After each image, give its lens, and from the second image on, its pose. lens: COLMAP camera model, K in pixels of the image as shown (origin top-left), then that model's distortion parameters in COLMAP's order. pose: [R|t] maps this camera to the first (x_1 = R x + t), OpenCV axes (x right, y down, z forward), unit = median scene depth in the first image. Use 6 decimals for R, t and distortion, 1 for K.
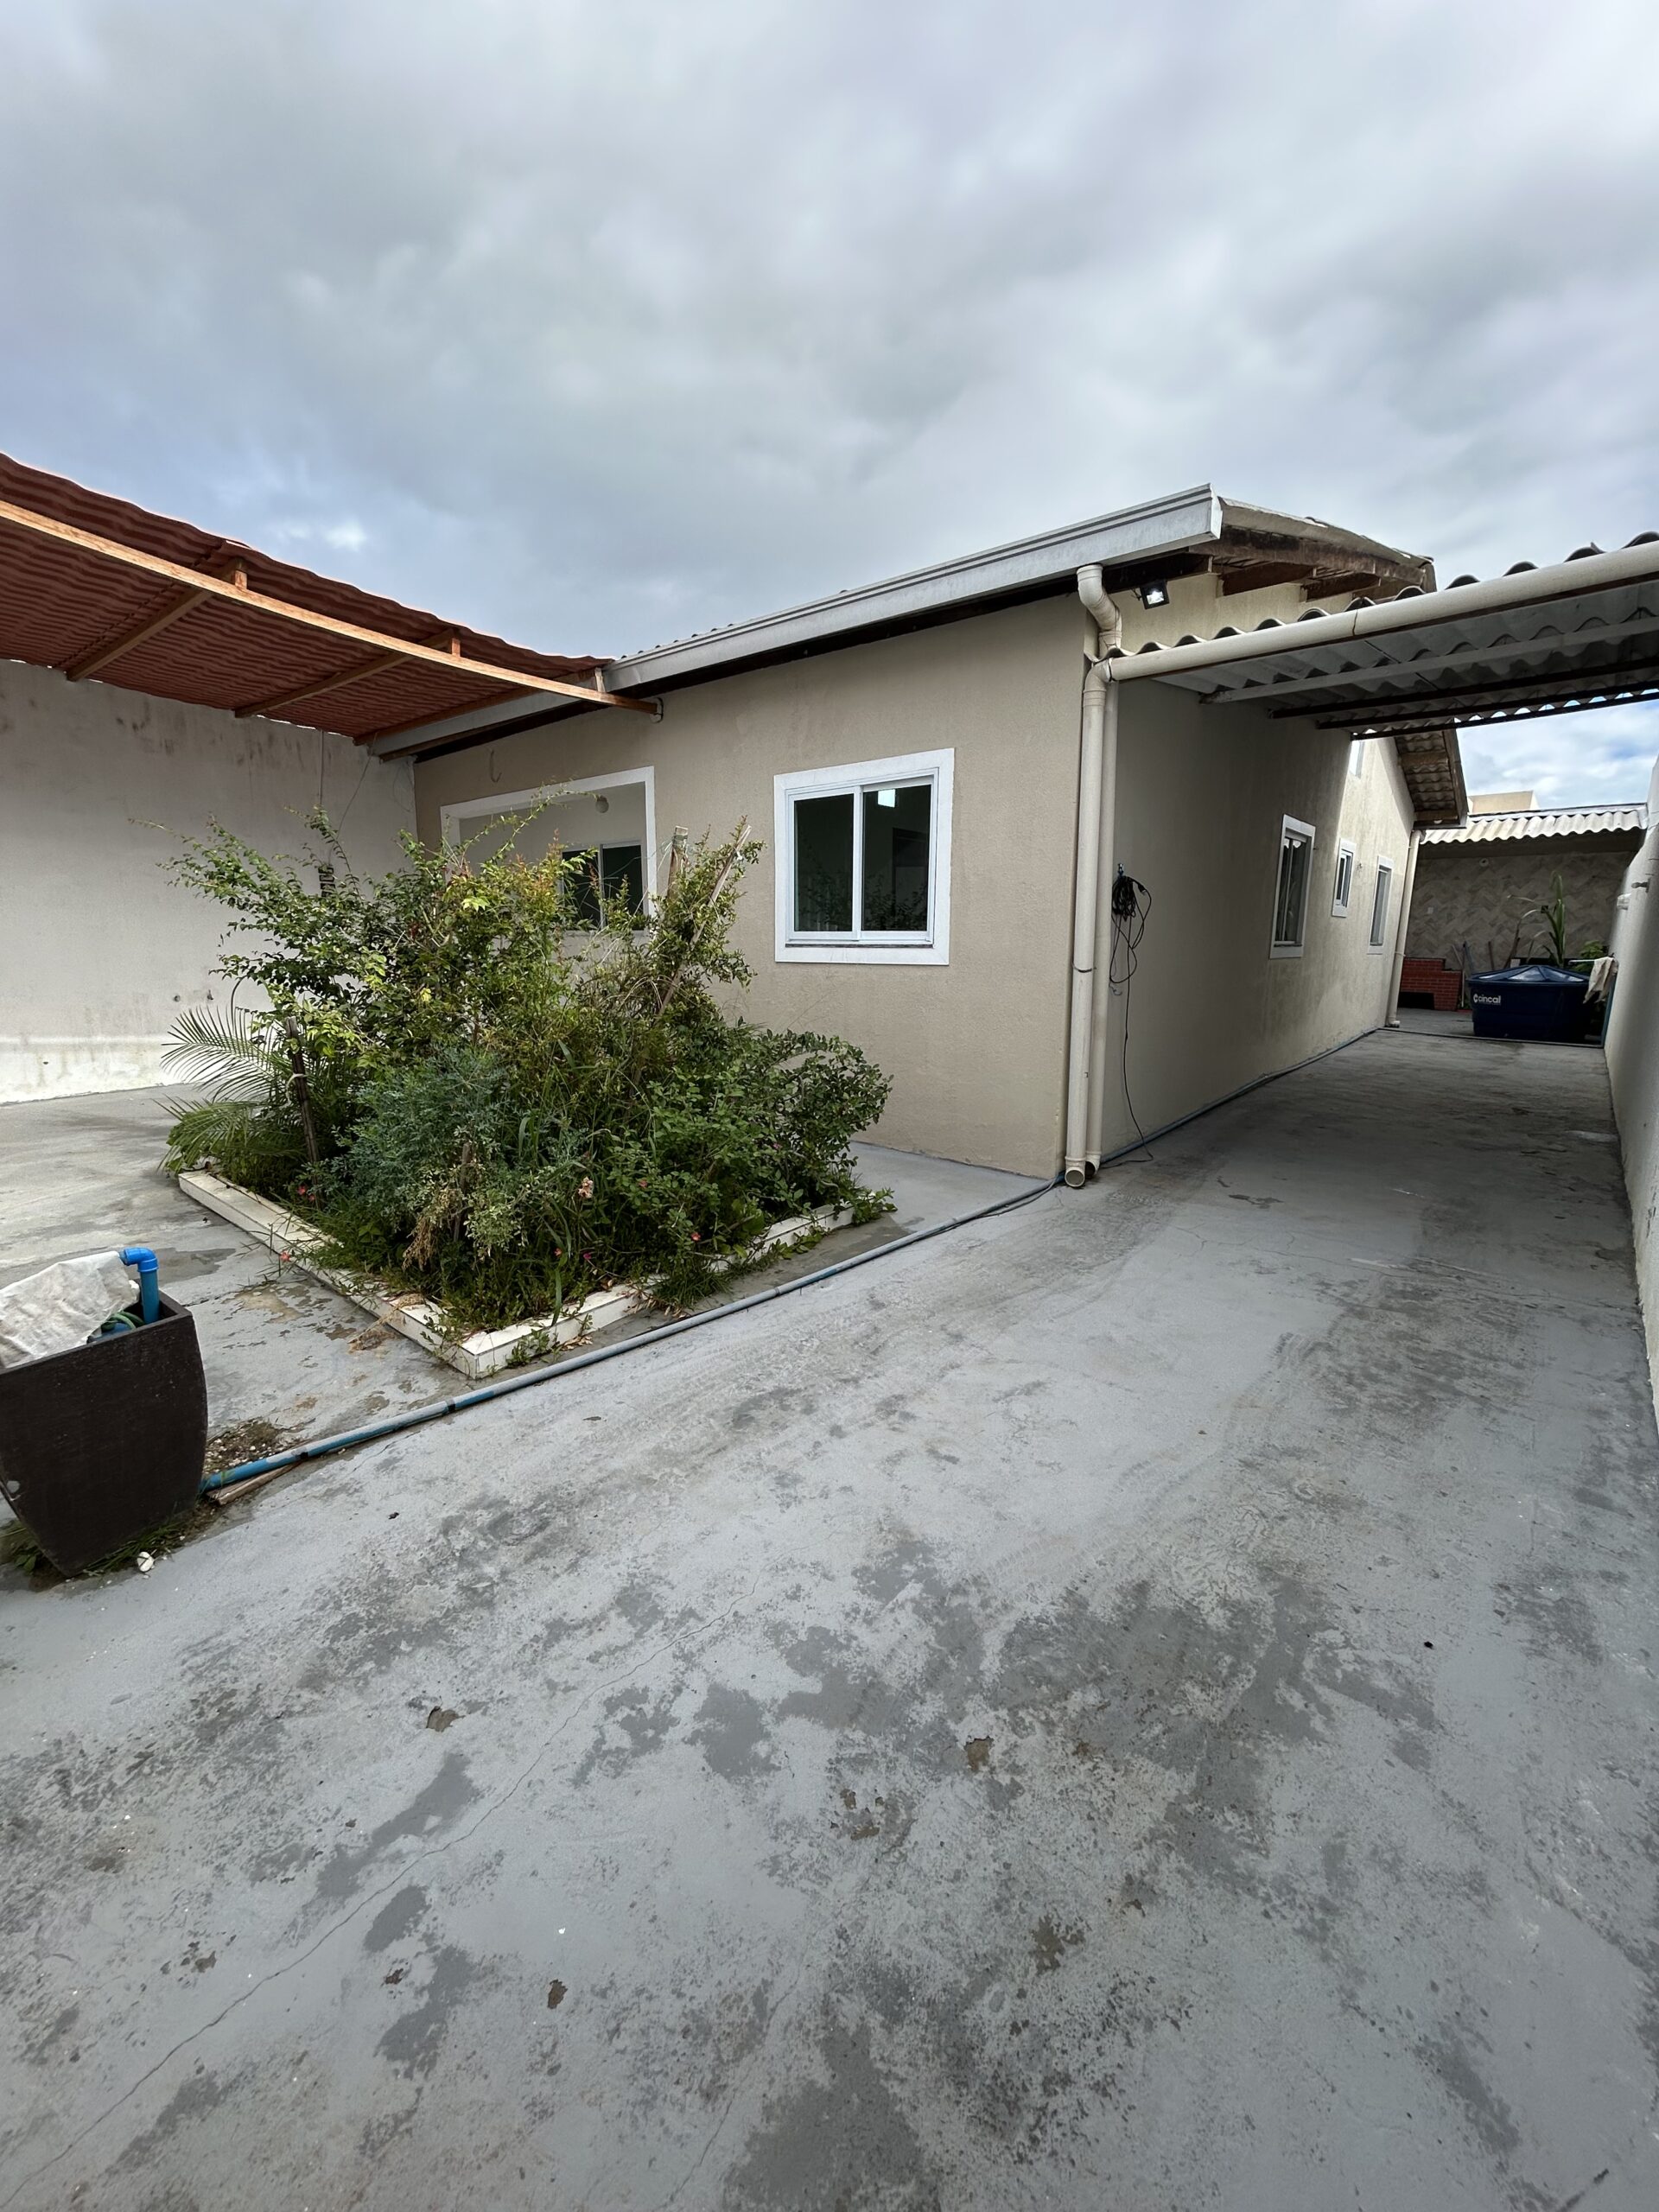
lens RADIAL K [[889.4, 0, 829.1], [0, 889.4, 1111.2], [0, 0, 1]] dist [-0.001961, 0.001754]
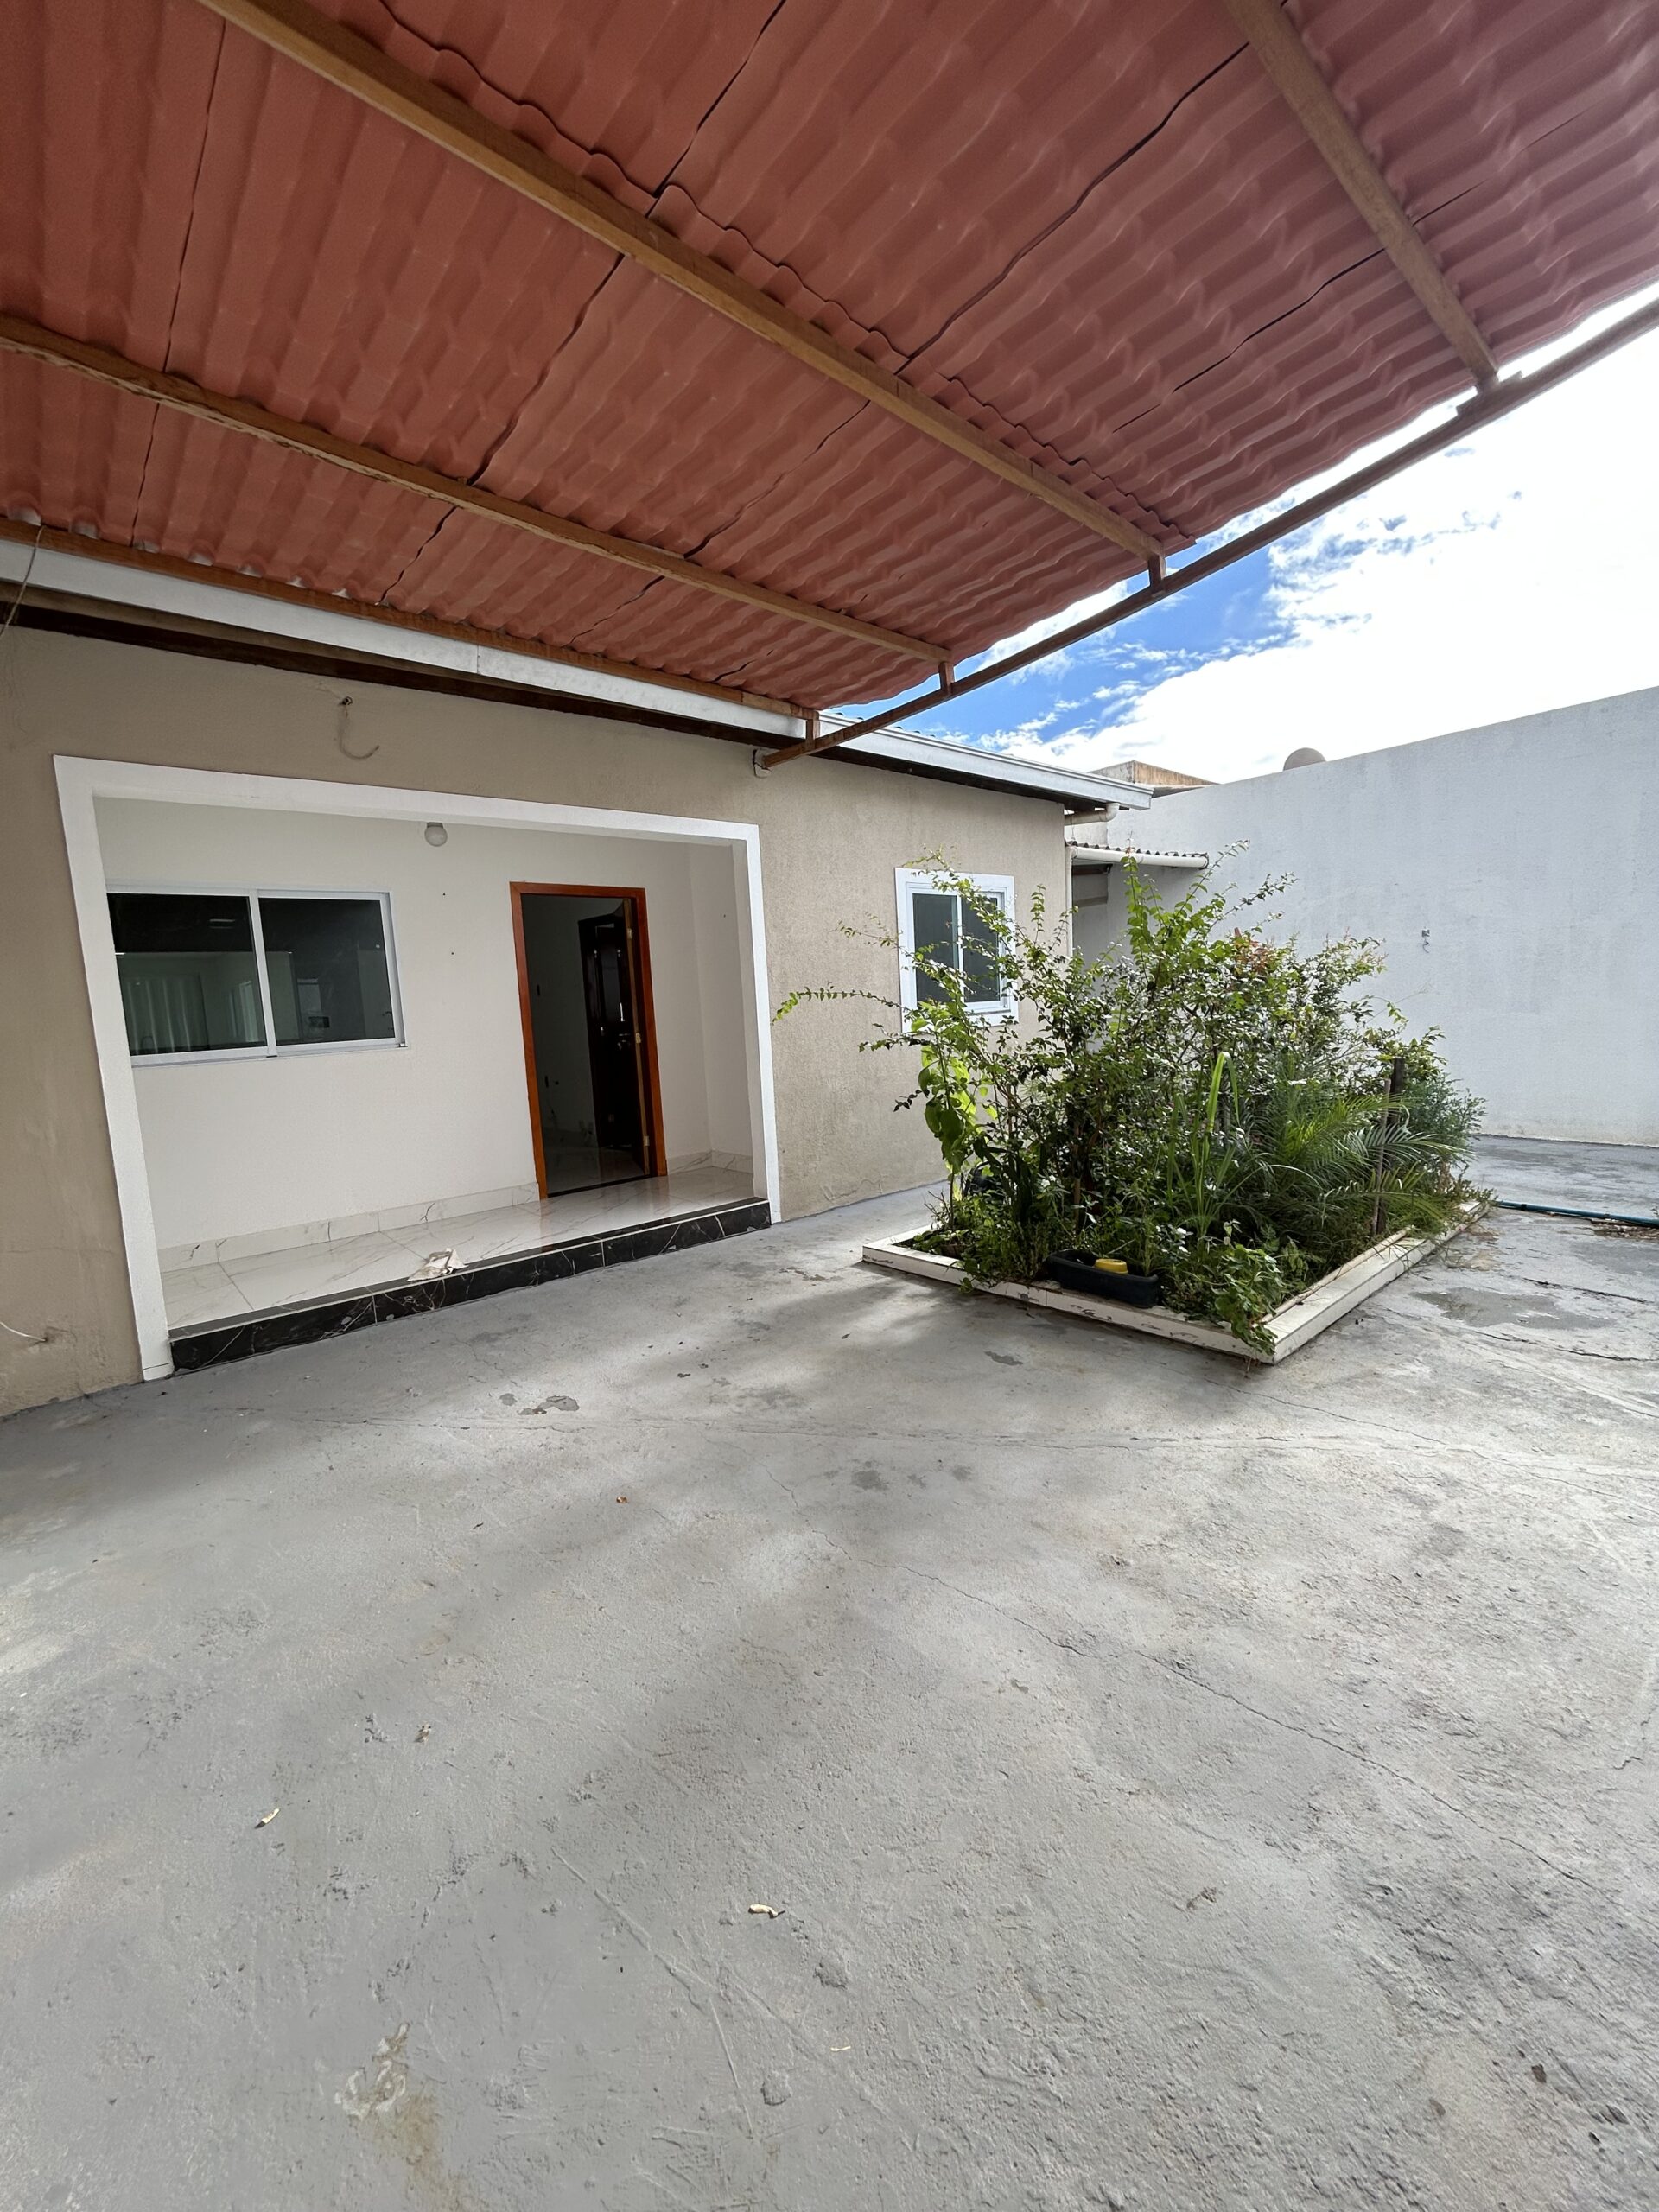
lens RADIAL K [[889.4, 0, 827.3], [0, 889.4, 1100.9], [0, 0, 1]] dist [-0.001961, 0.001754]
pose [[0.144671, -0.115626, 0.982701, -1.260901], [0.257572, 0.963311, 0.075425, -0.218773], [-0.955368, 0.242204, 0.169145, 1.026706]]
